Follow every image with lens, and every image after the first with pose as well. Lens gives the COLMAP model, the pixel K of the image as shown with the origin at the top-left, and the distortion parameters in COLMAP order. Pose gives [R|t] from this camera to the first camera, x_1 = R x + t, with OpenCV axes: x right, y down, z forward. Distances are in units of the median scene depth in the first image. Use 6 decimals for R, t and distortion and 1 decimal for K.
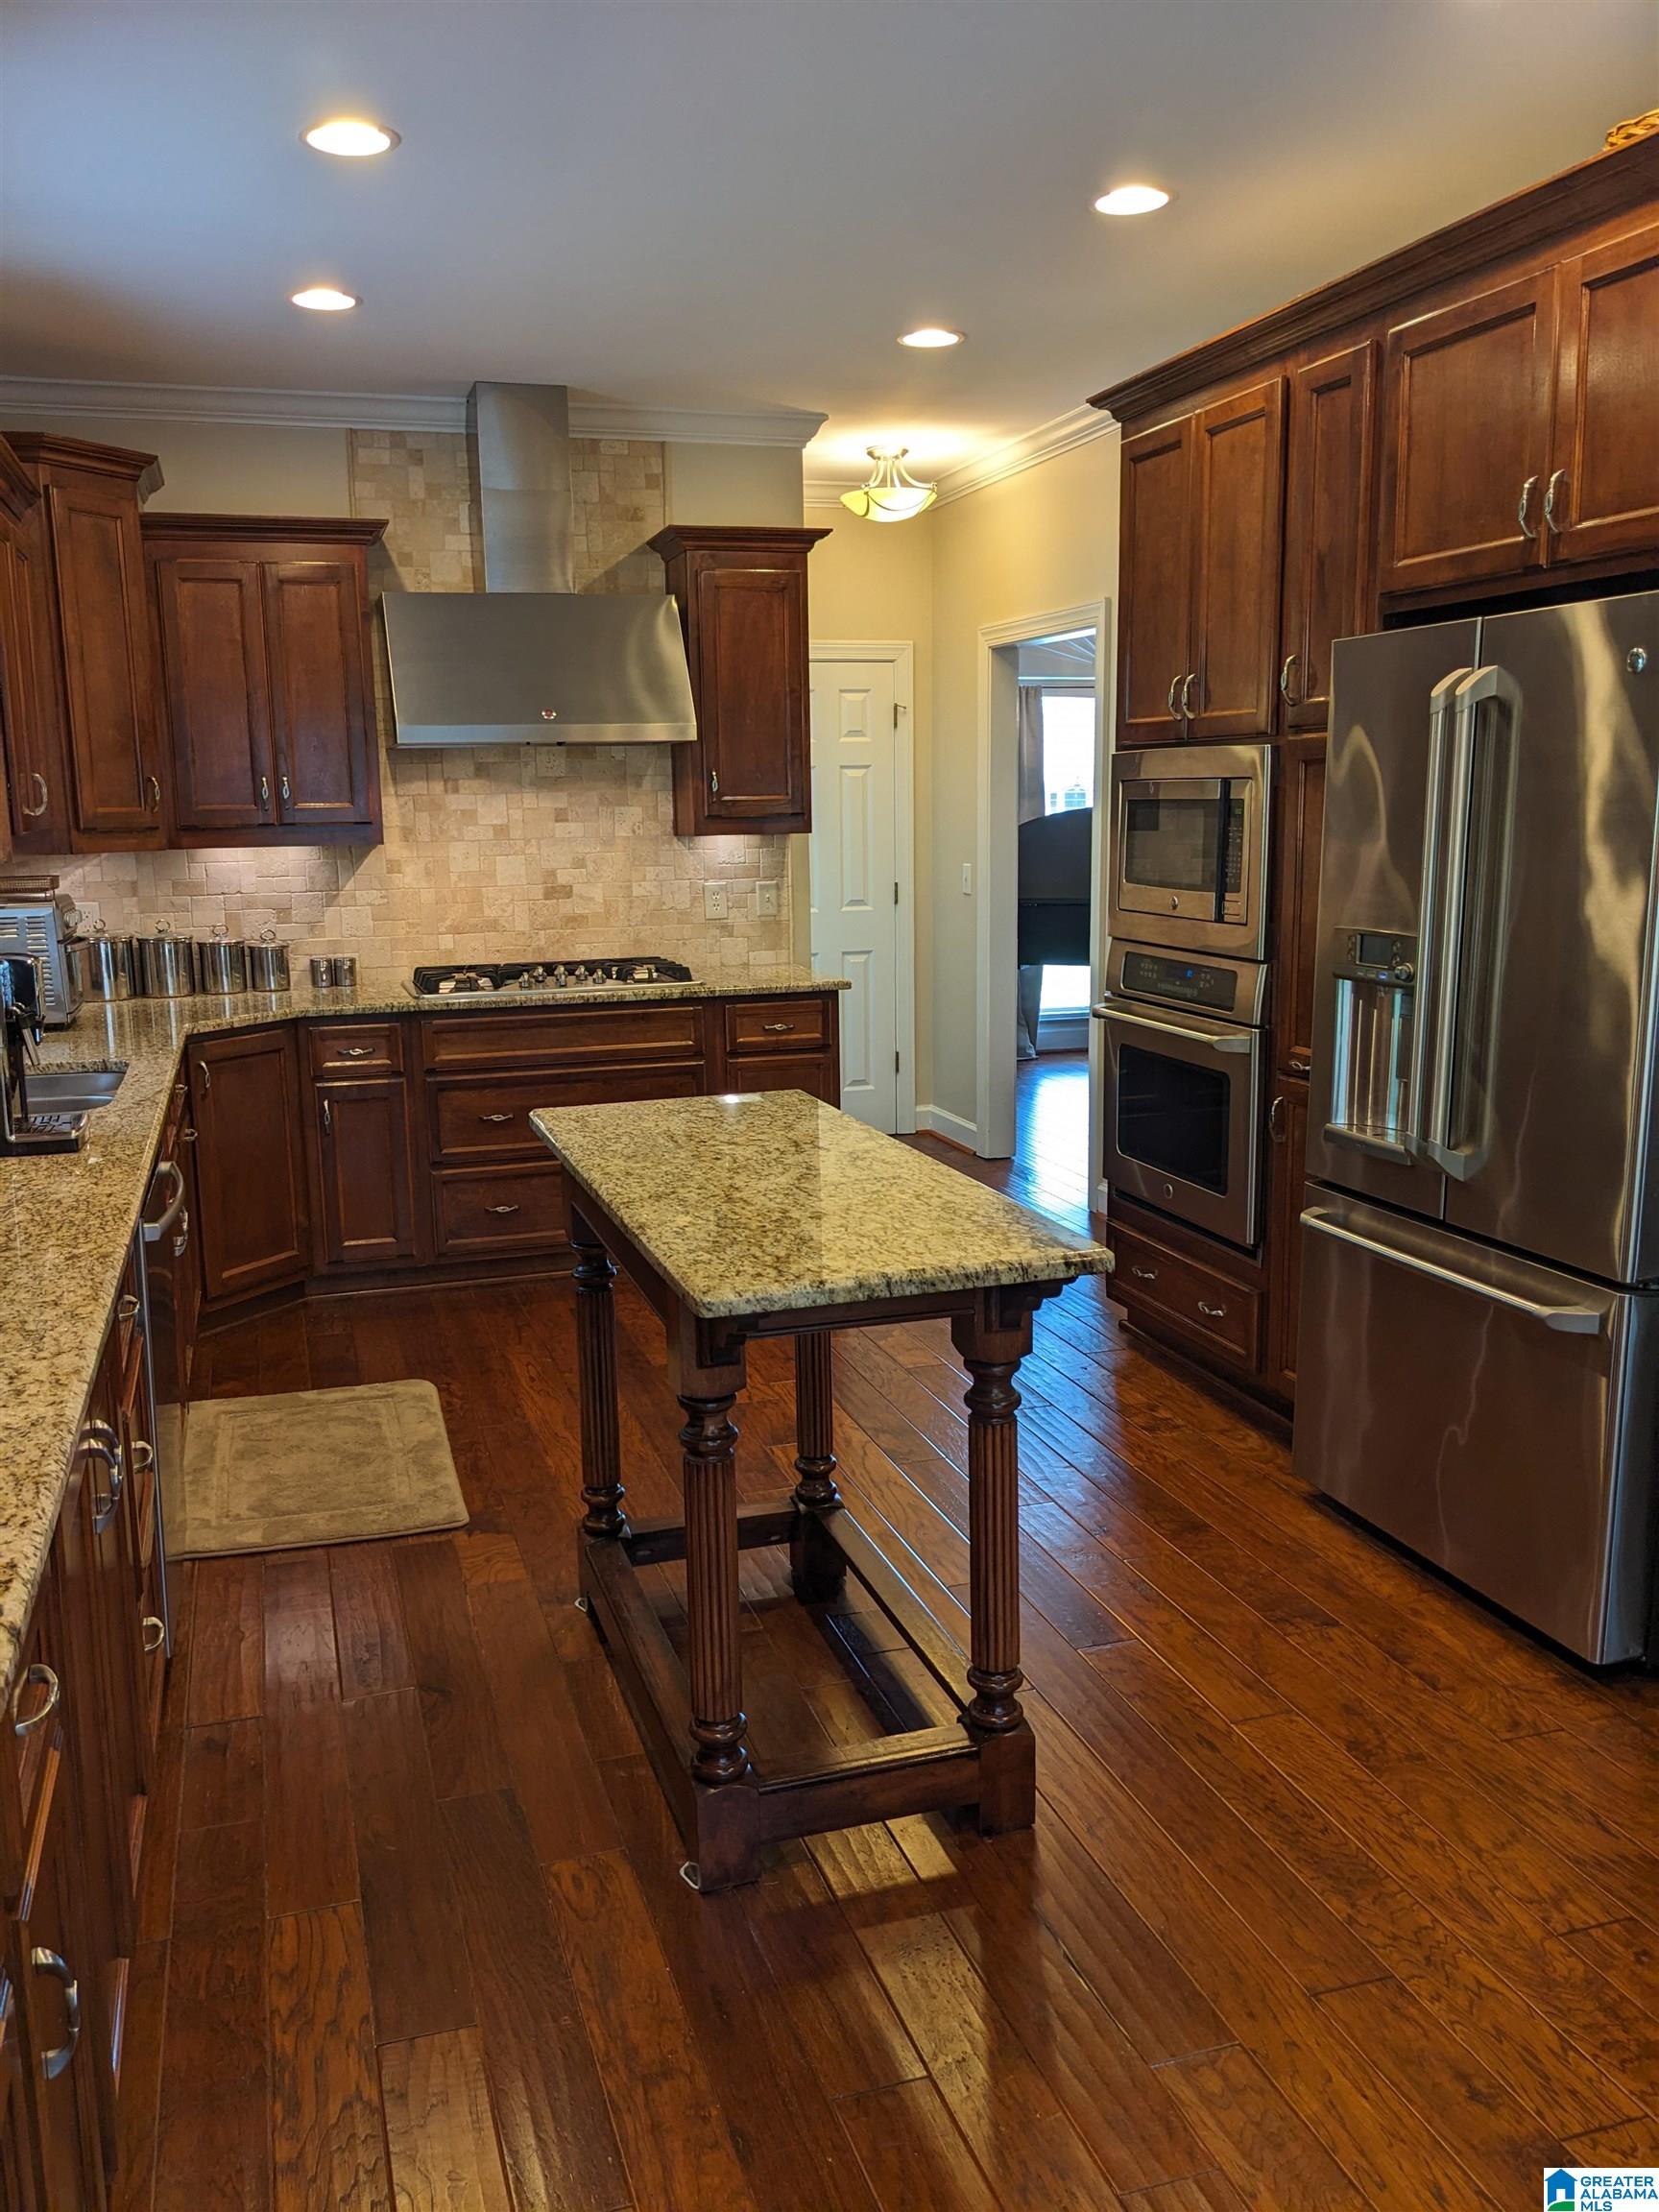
lens RADIAL K [[1730.3, 0, 821.3], [0, 1730.3, 1111.3], [0, 0, 1]] dist [0.015100, -0.046966]
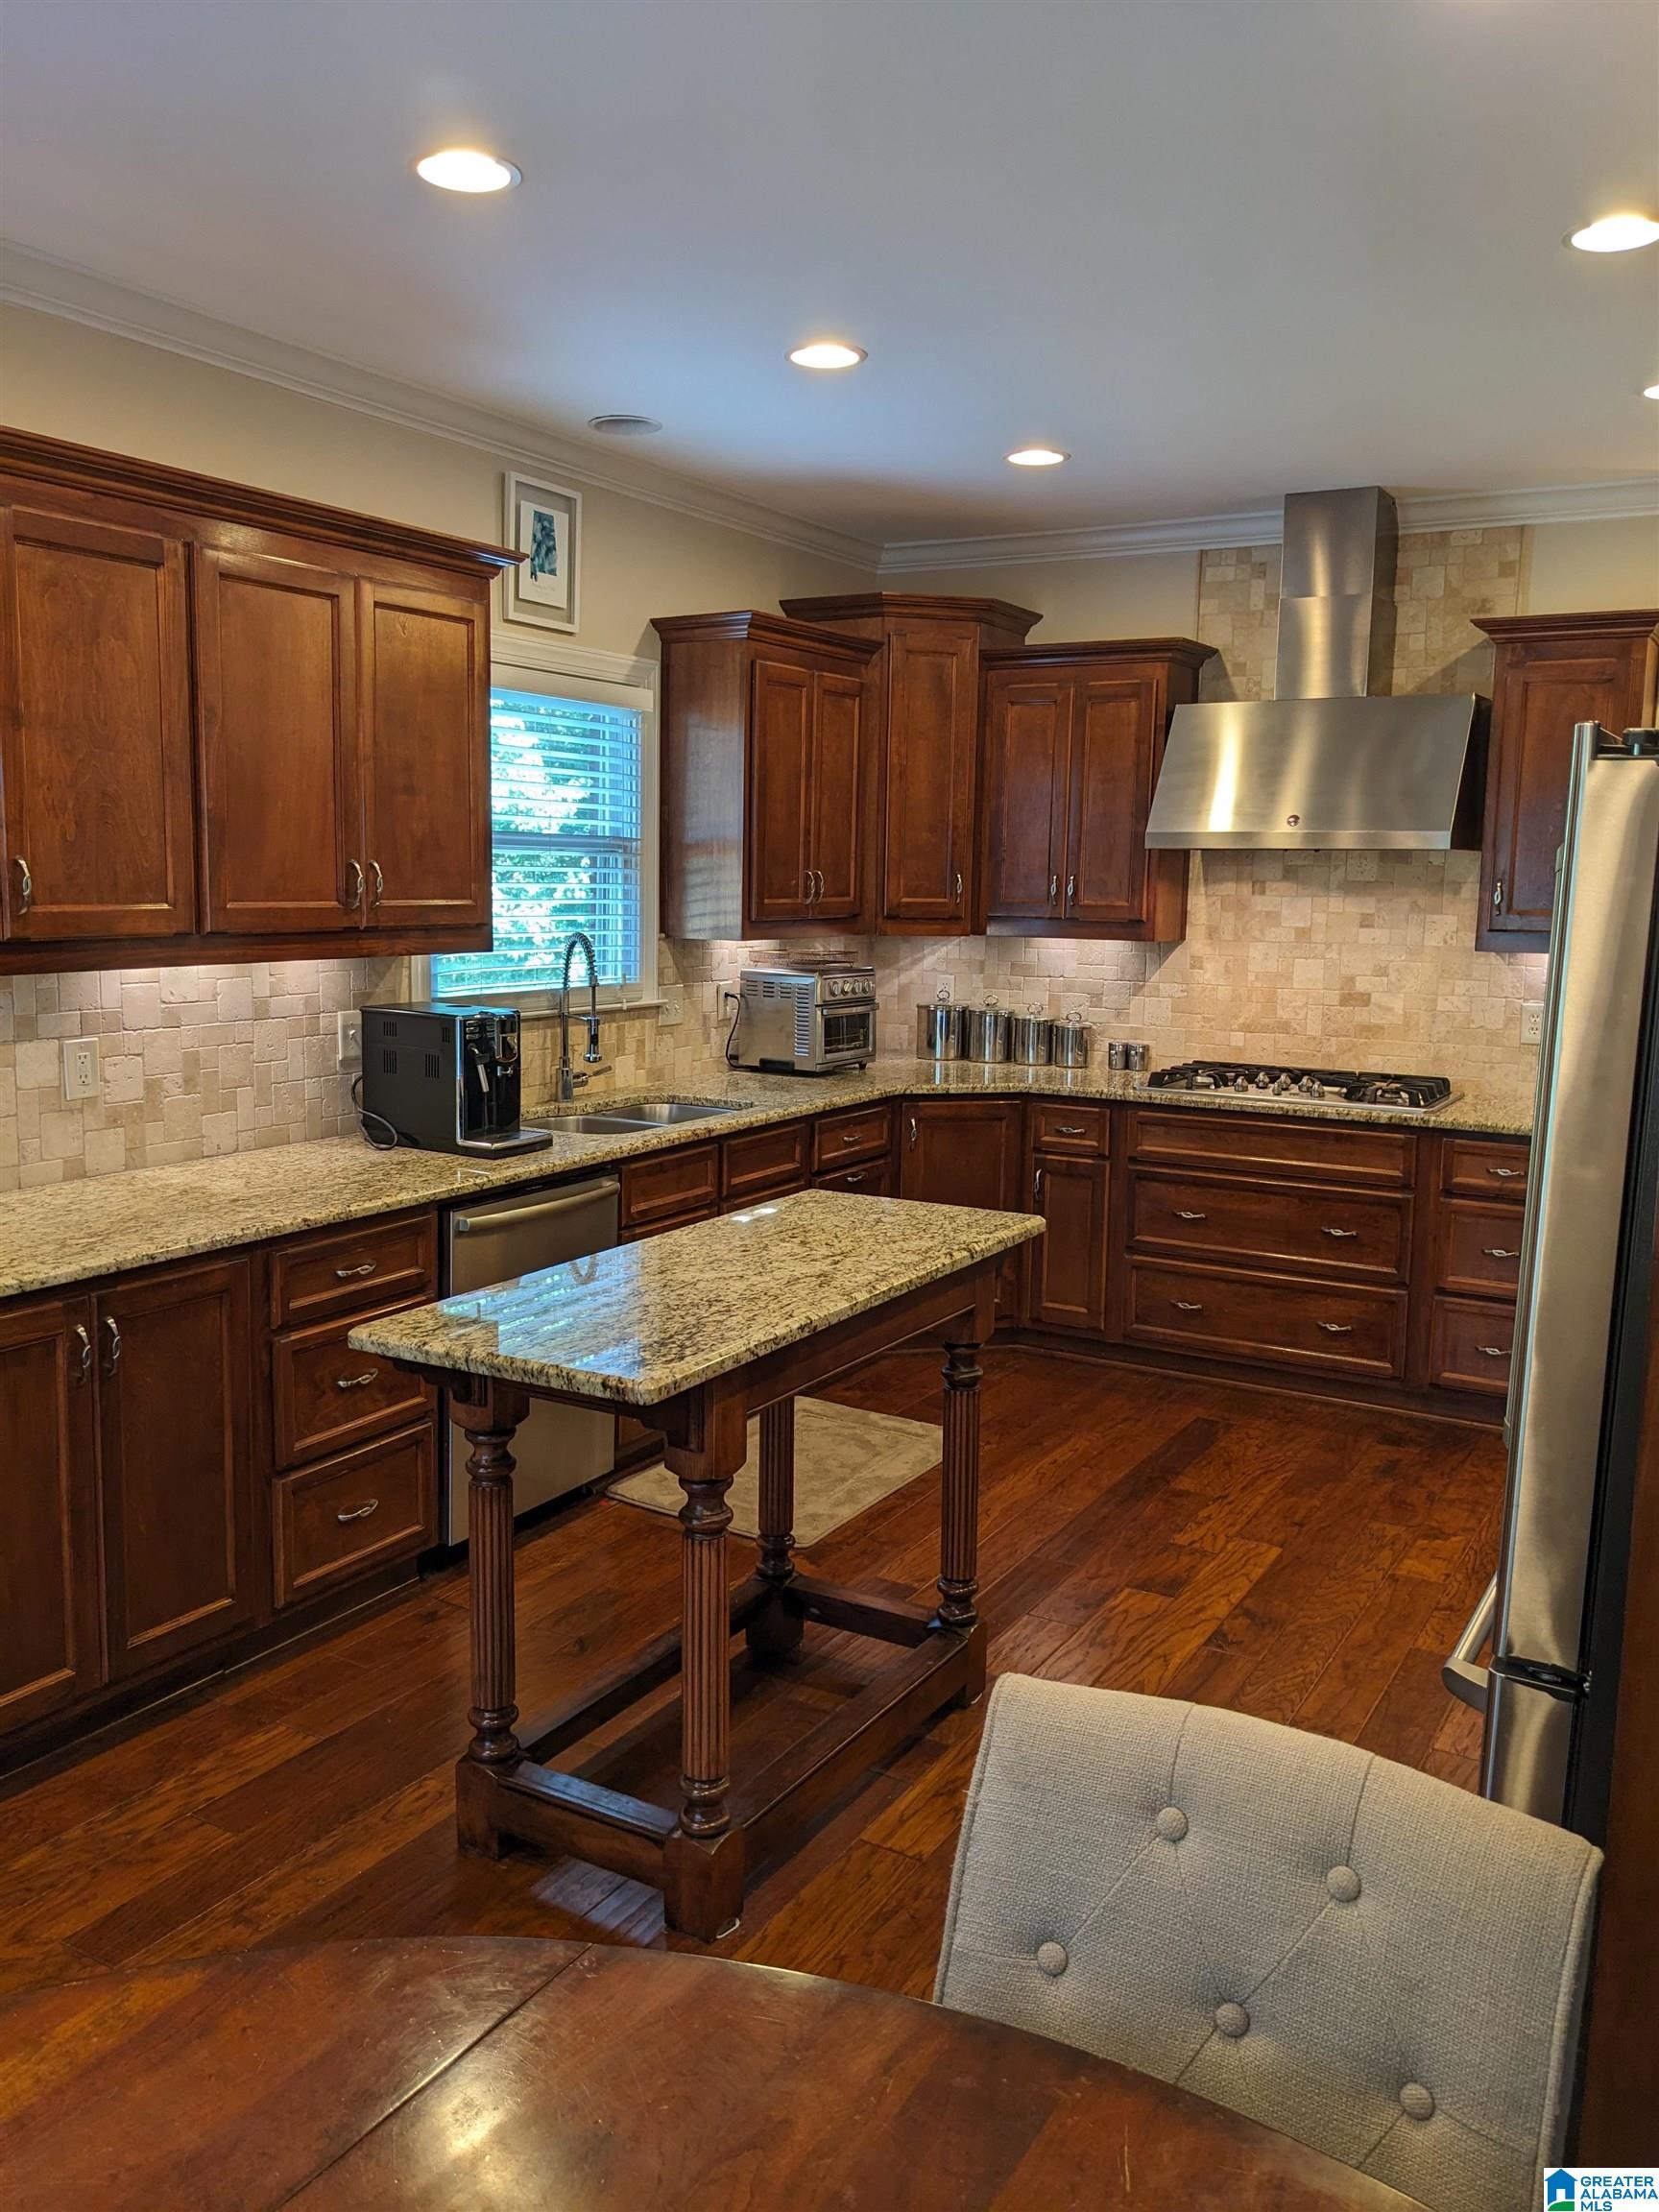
lens RADIAL K [[1730.3, 0, 813.9], [0, 1730.3, 1109.3], [0, 0, 1]] dist [0.015100, -0.046966]
pose [[0.673227, 0.129585, -0.727992, 0.376023], [-0.157288, 0.987089, 0.030249, -0.050634], [0.722513, 0.094140, 0.684918, 0.132731]]
